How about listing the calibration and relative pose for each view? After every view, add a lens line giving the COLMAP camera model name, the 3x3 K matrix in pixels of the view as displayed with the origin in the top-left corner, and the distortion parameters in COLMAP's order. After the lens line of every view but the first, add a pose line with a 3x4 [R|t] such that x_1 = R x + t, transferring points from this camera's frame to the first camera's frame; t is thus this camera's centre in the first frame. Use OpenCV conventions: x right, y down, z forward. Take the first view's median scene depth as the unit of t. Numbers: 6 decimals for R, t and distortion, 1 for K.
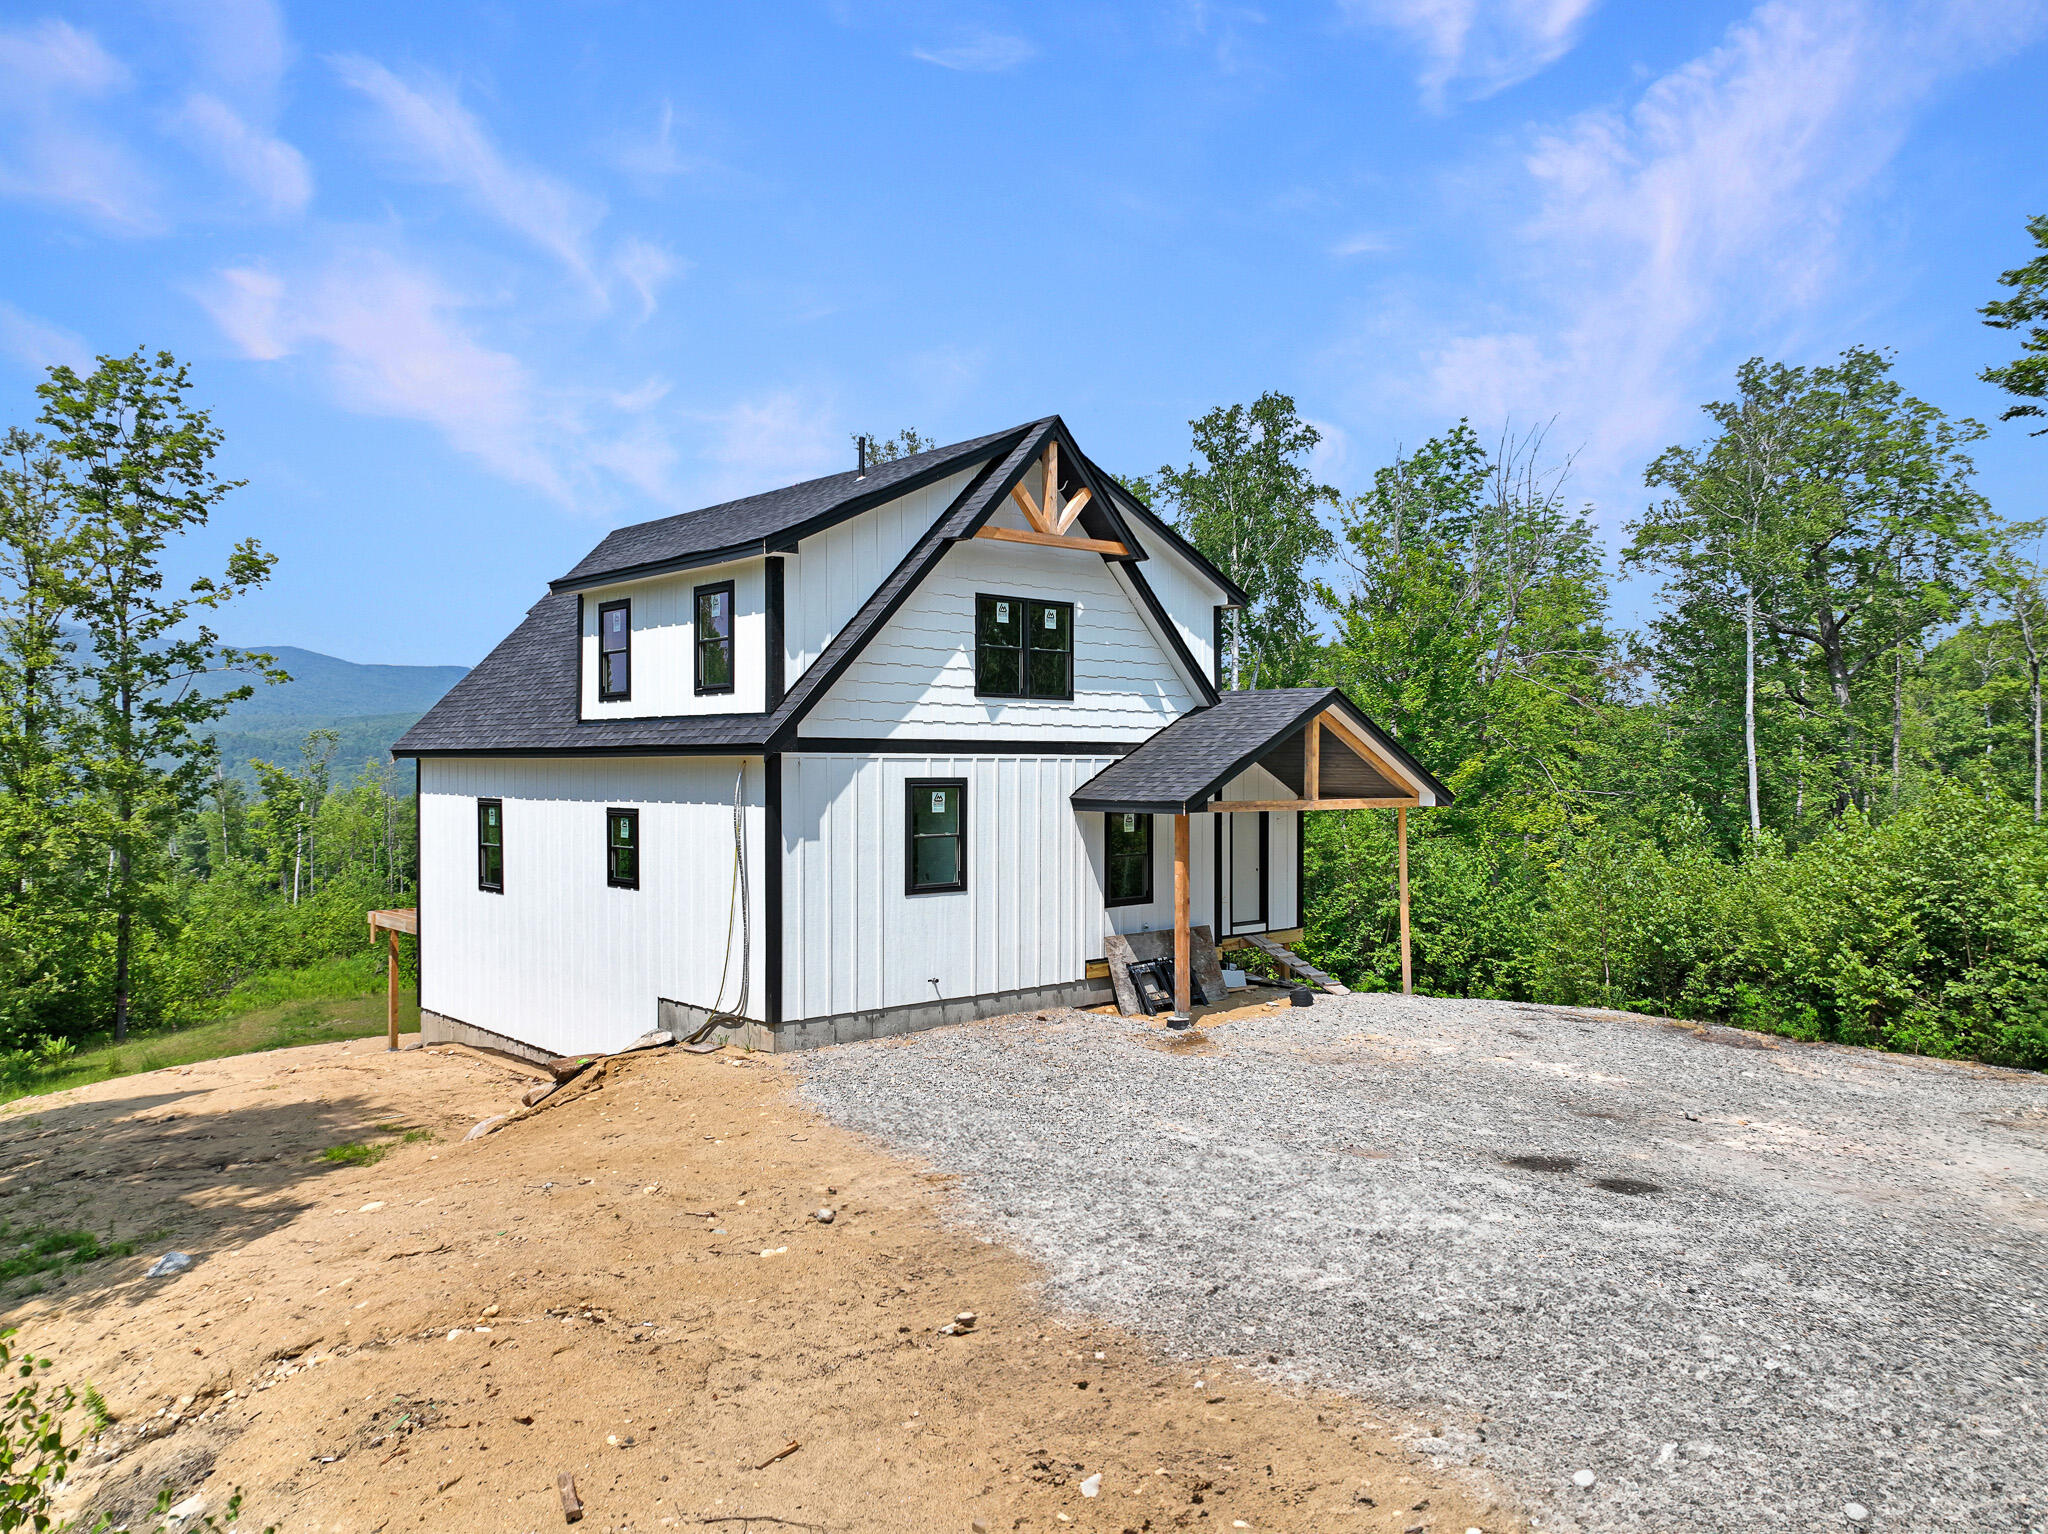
lens RADIAL K [[1449.2, 0, 1026.5], [0, 1449.2, 768.3], [0, 0, 1]] dist [0.005416, 0.009013]
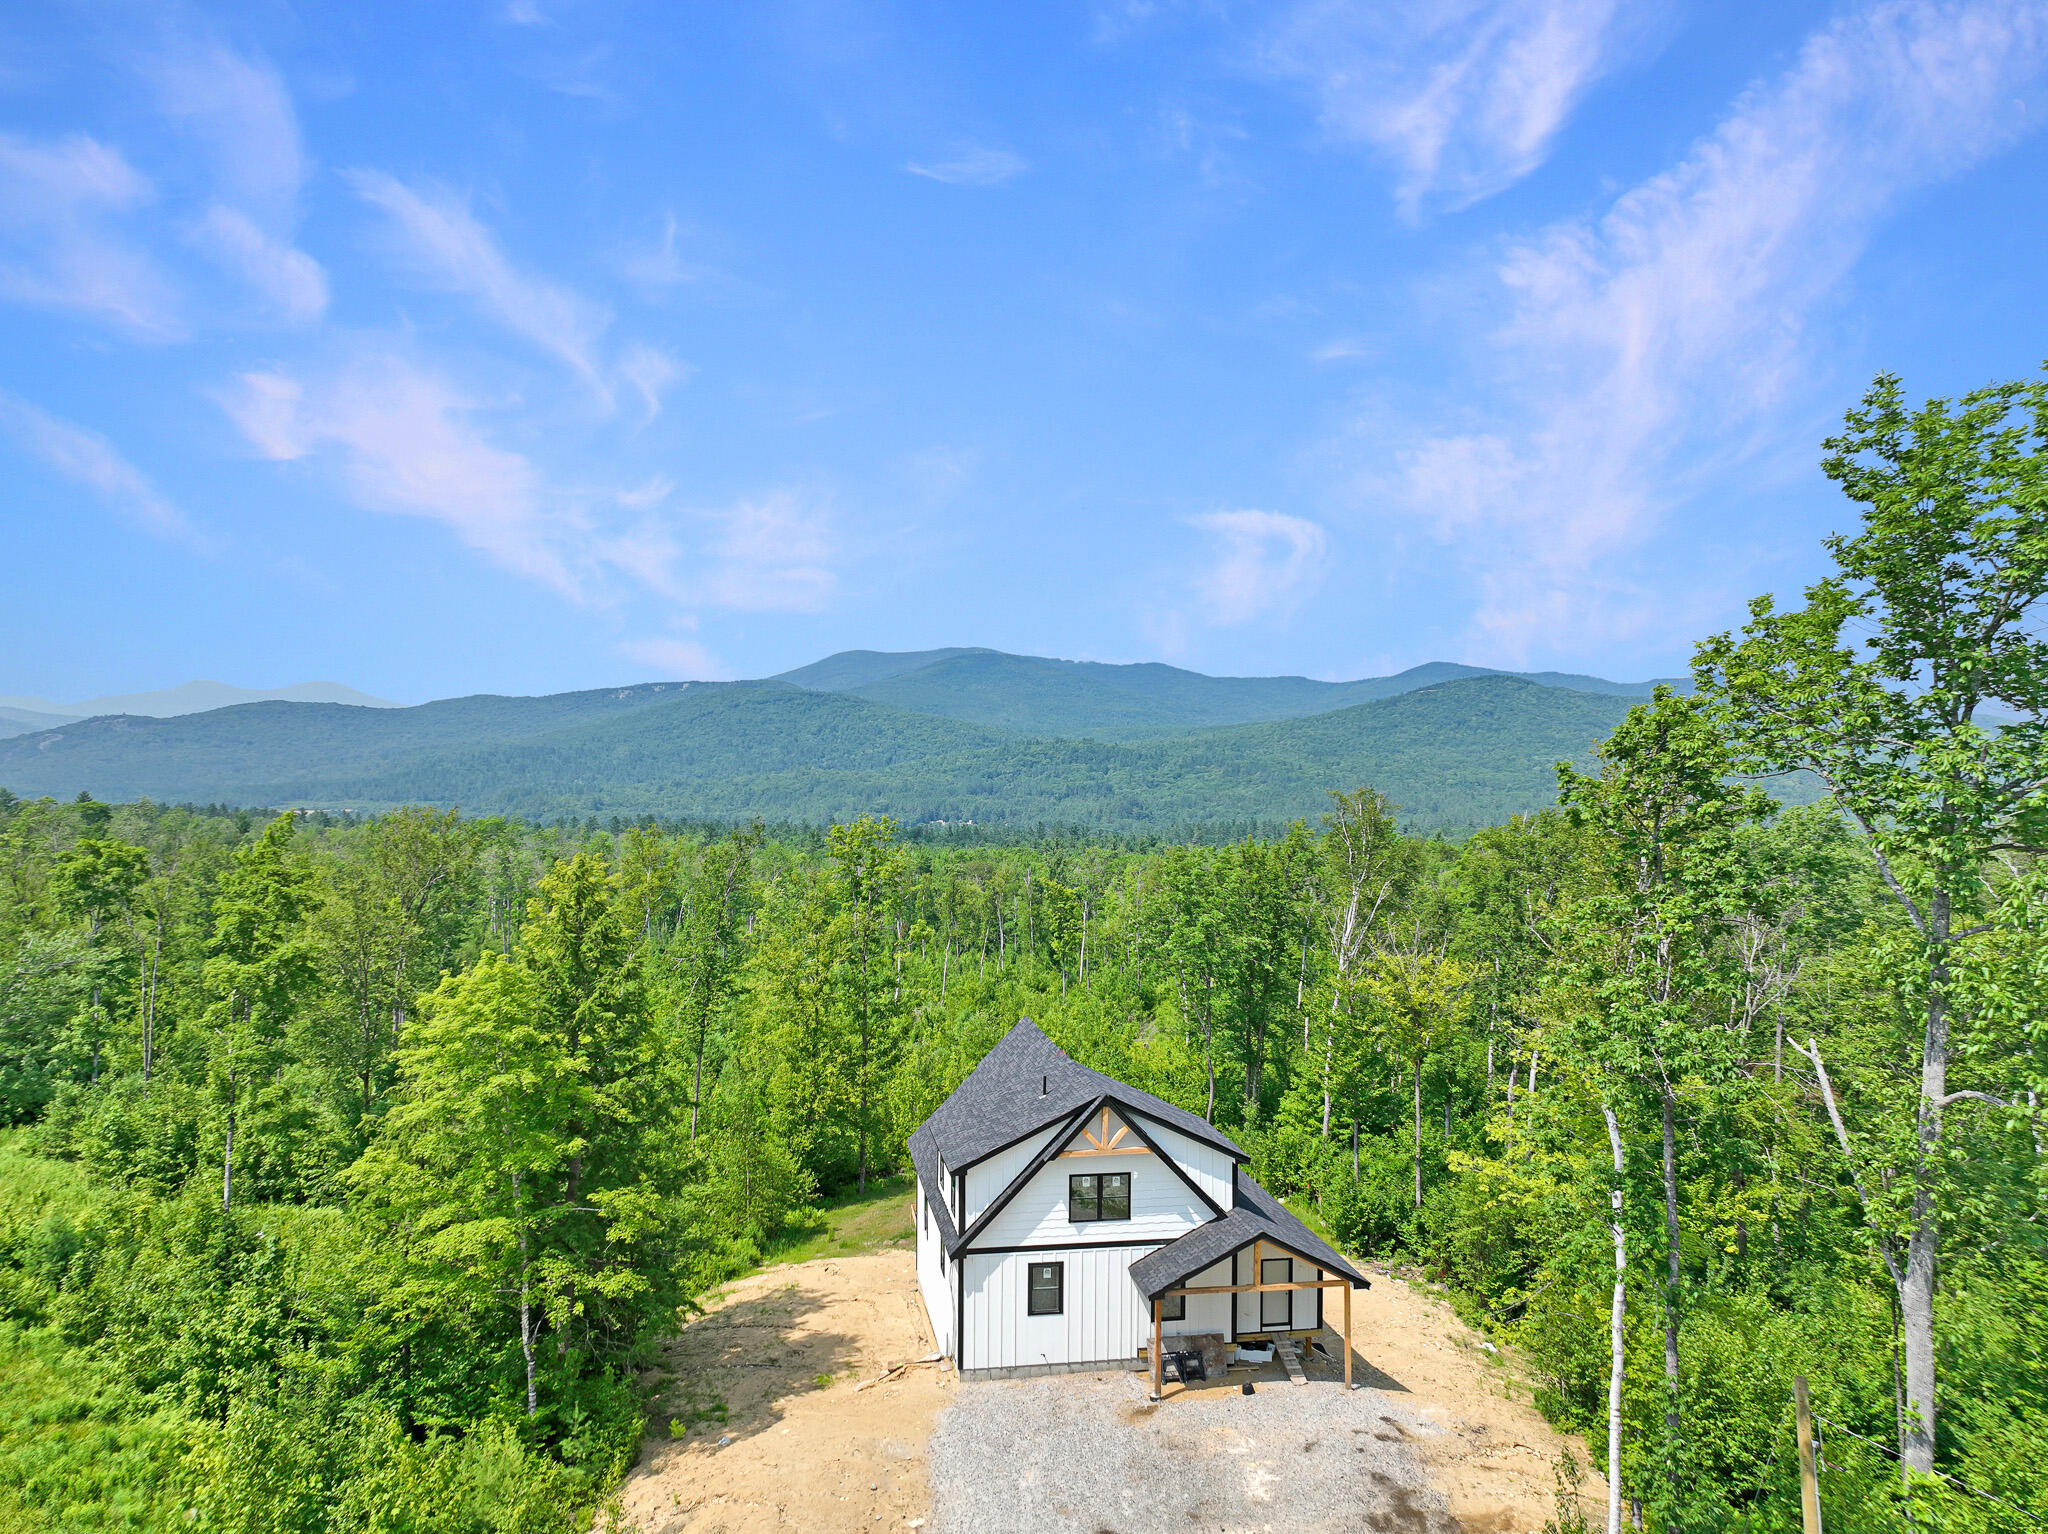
lens RADIAL K [[1449.2, 0, 1032.8], [0, 1449.2, 755.0], [0, 0, 1]] dist [0.005416, 0.009013]
pose [[0.848369, 0.006943, -0.529360, 1.047945], [-0.010431, 0.999939, -0.003601, -0.731972], [0.529303, 0.008577, 0.848389, -0.855530]]
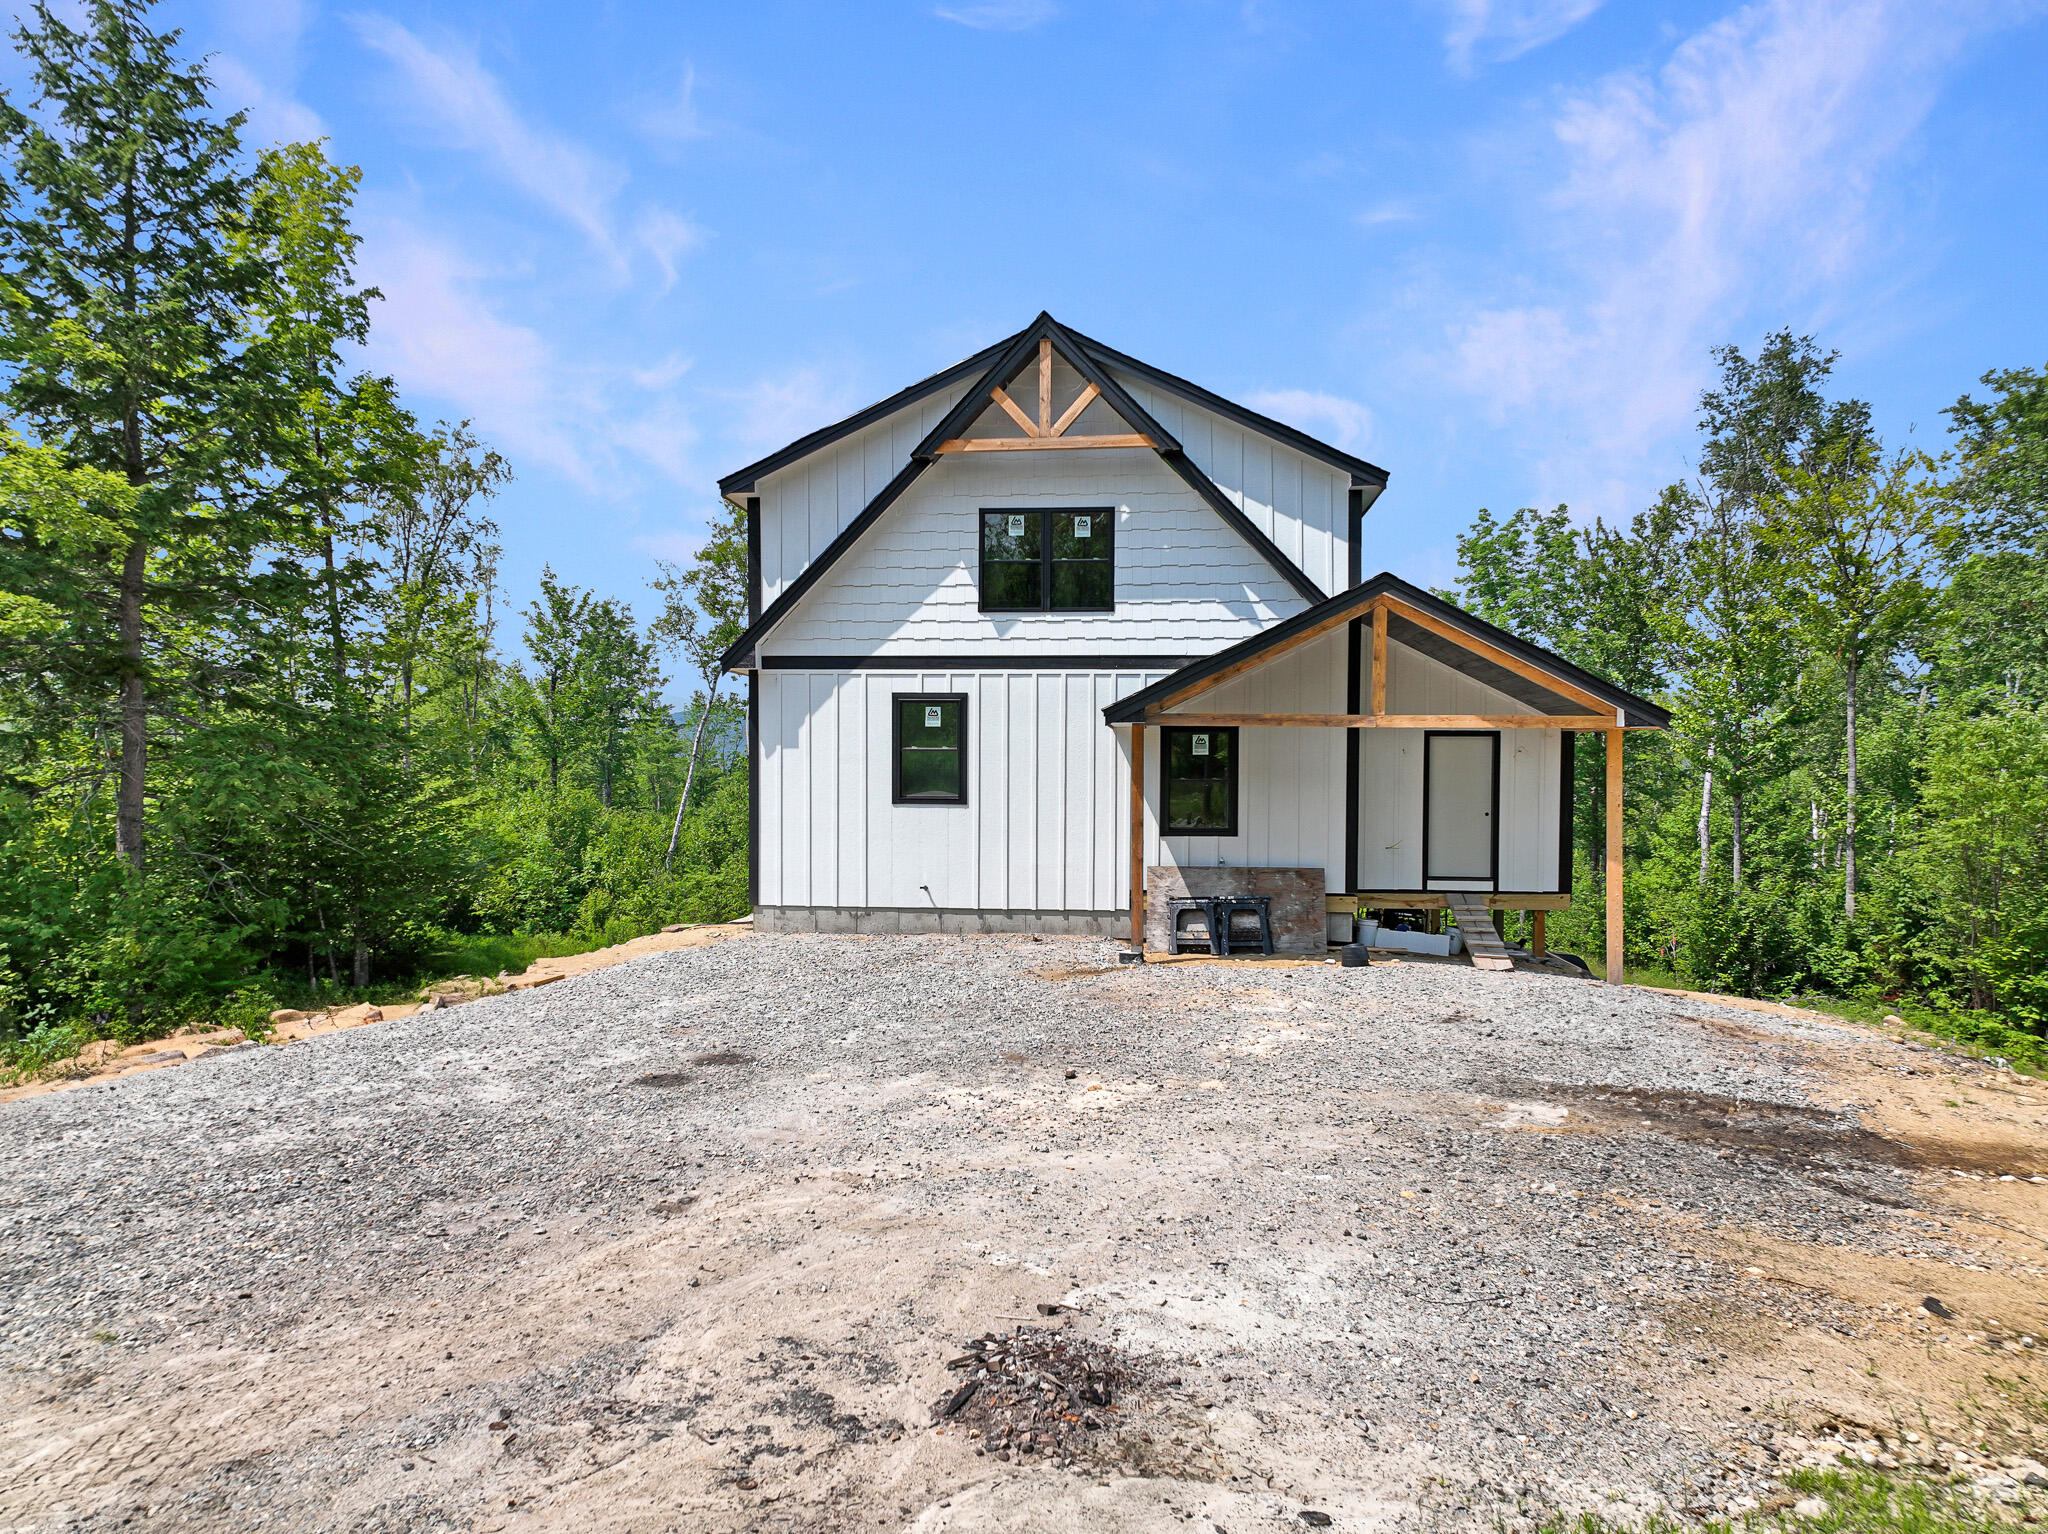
lens RADIAL K [[1449.2, 0, 1027.8], [0, 1449.2, 804.3], [0, 0, 1]] dist [0.005416, 0.009013]
pose [[0.670906, 0.024313, -0.741144, 0.733284], [-0.006754, 0.999621, 0.026679, 0.056343], [0.741512, -0.012893, 0.670816, 0.346241]]
